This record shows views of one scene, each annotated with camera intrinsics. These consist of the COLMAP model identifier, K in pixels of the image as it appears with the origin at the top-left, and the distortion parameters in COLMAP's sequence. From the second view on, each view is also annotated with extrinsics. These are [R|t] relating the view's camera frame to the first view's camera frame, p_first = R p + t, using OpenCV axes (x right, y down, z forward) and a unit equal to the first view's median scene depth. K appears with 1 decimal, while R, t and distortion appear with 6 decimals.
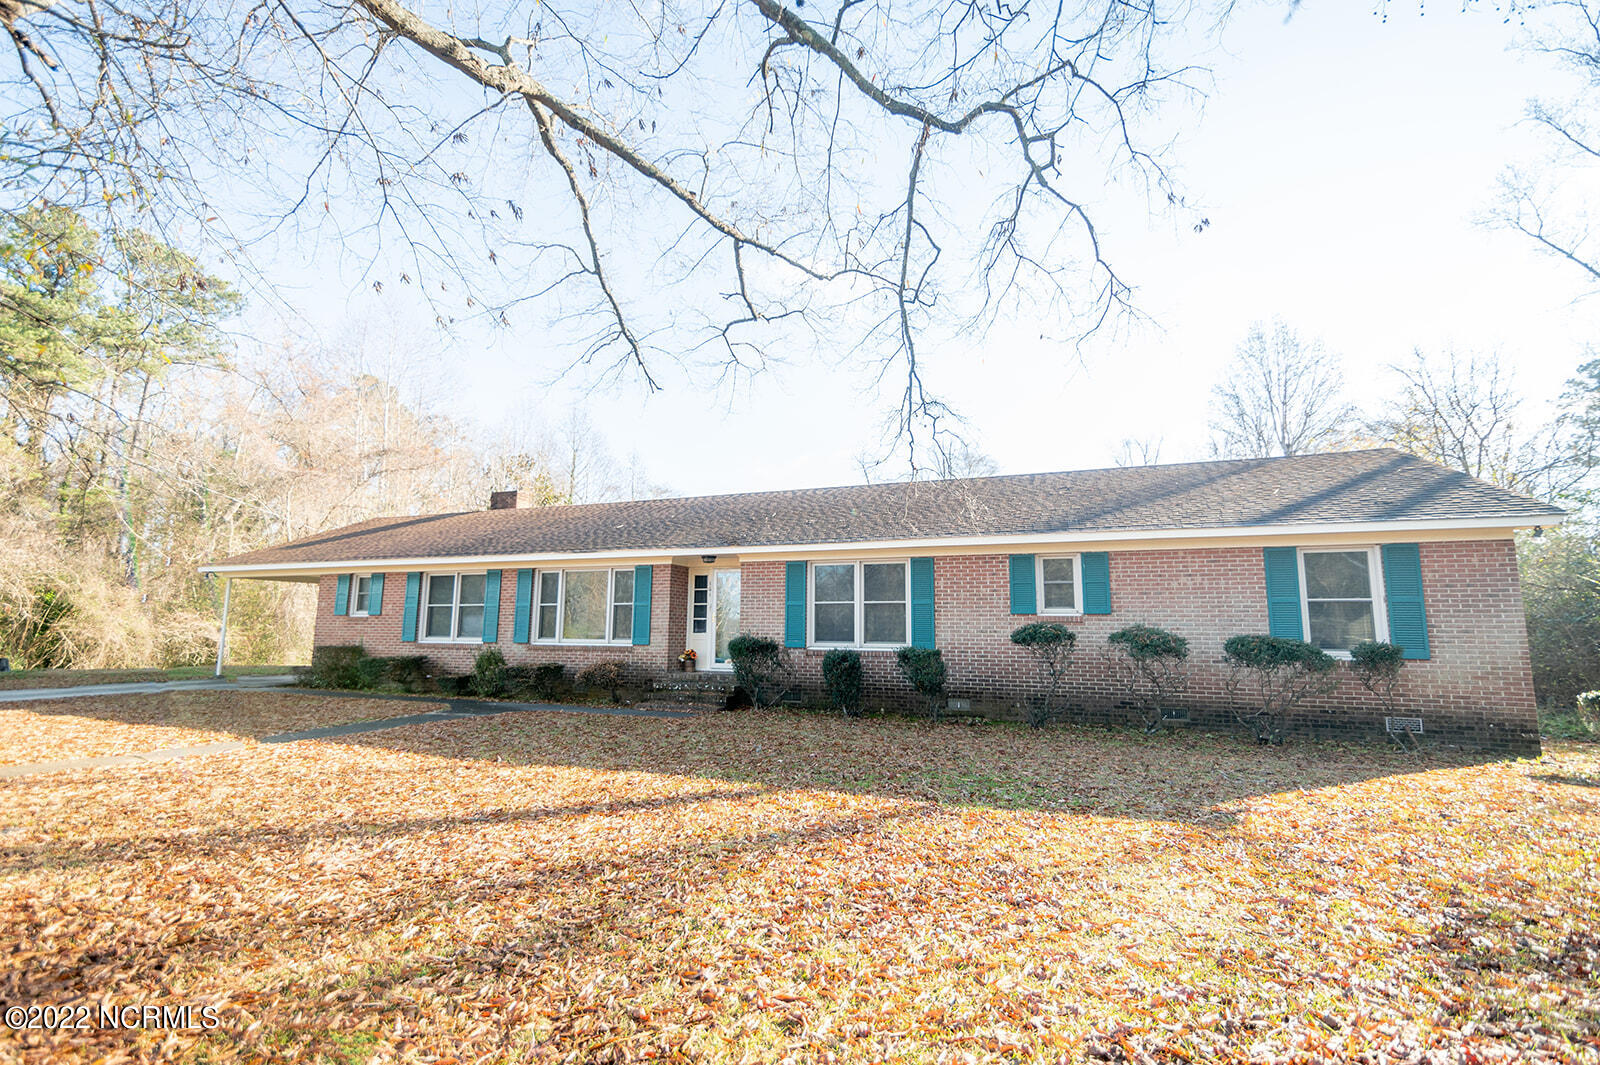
lens RADIAL K [[719.2, 0, 795.8], [0, 719.2, 533.4], [0, 0, 1]] dist [0.014962, -0.000027]
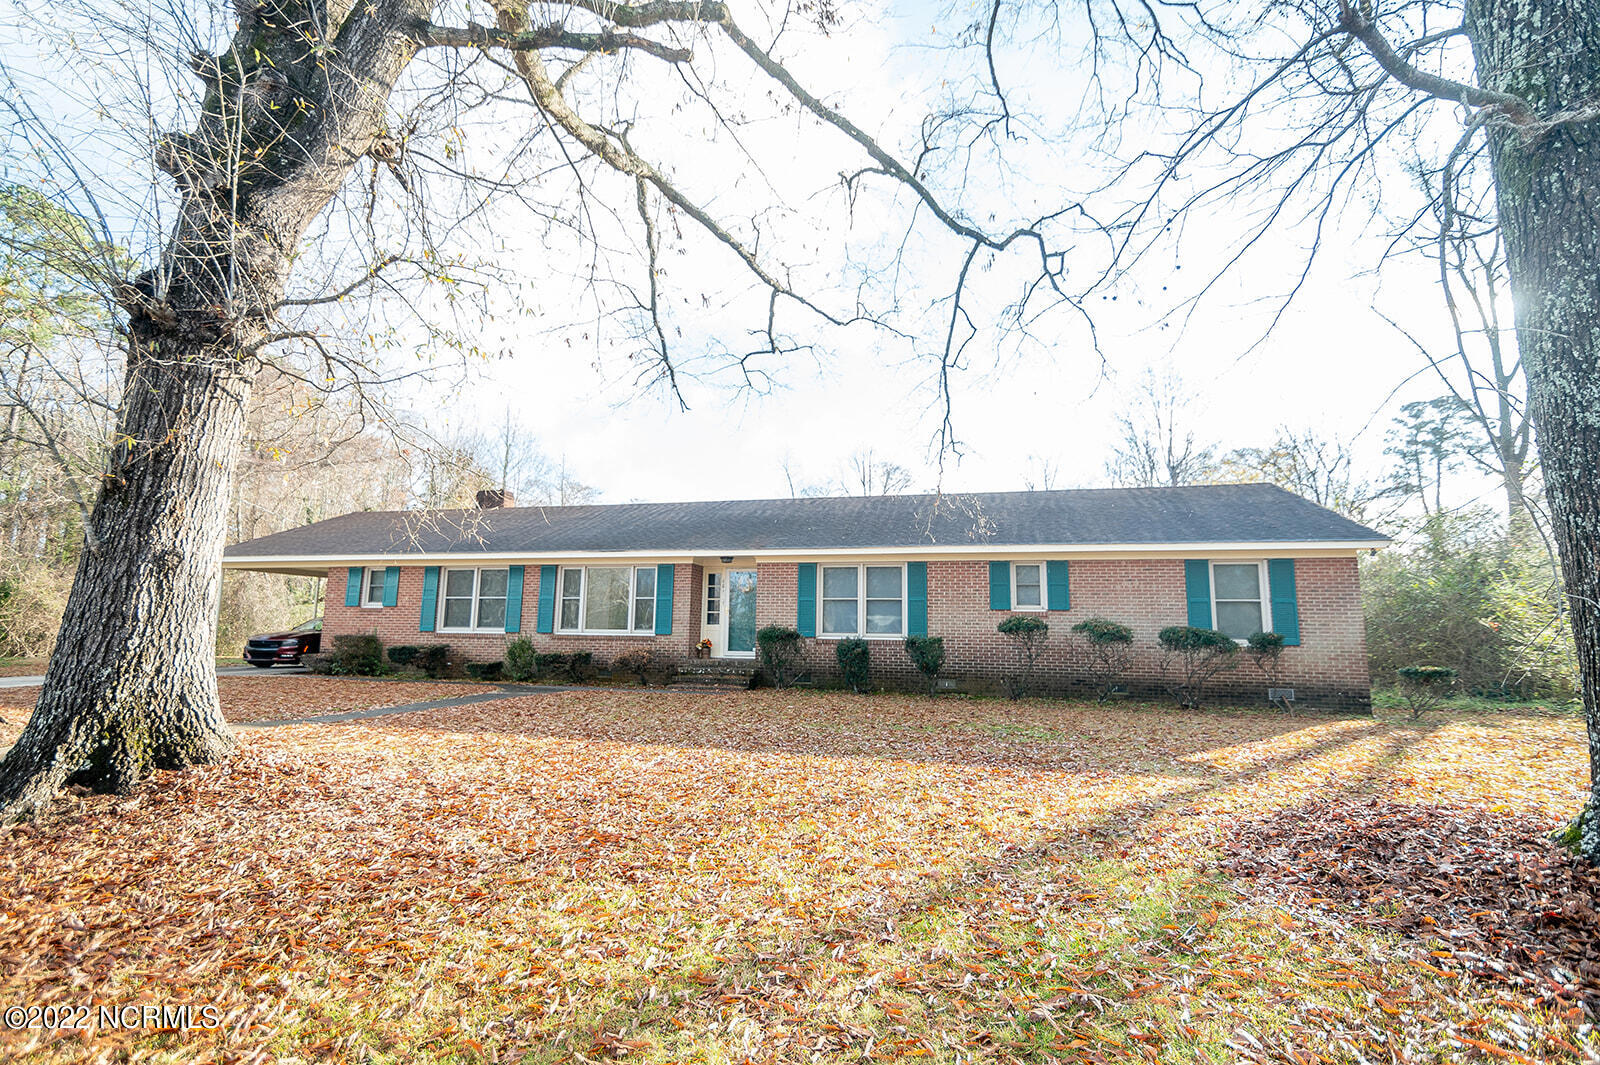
lens RADIAL K [[719.2, 0, 795.8], [0, 719.2, 533.4], [0, 0, 1]] dist [0.014962, -0.000027]
pose [[0.991566, 0.023856, 0.127390, -0.176346], [-0.023703, 0.999715, -0.002715, -0.006062], [-0.127419, -0.000328, 0.991849, -0.161889]]
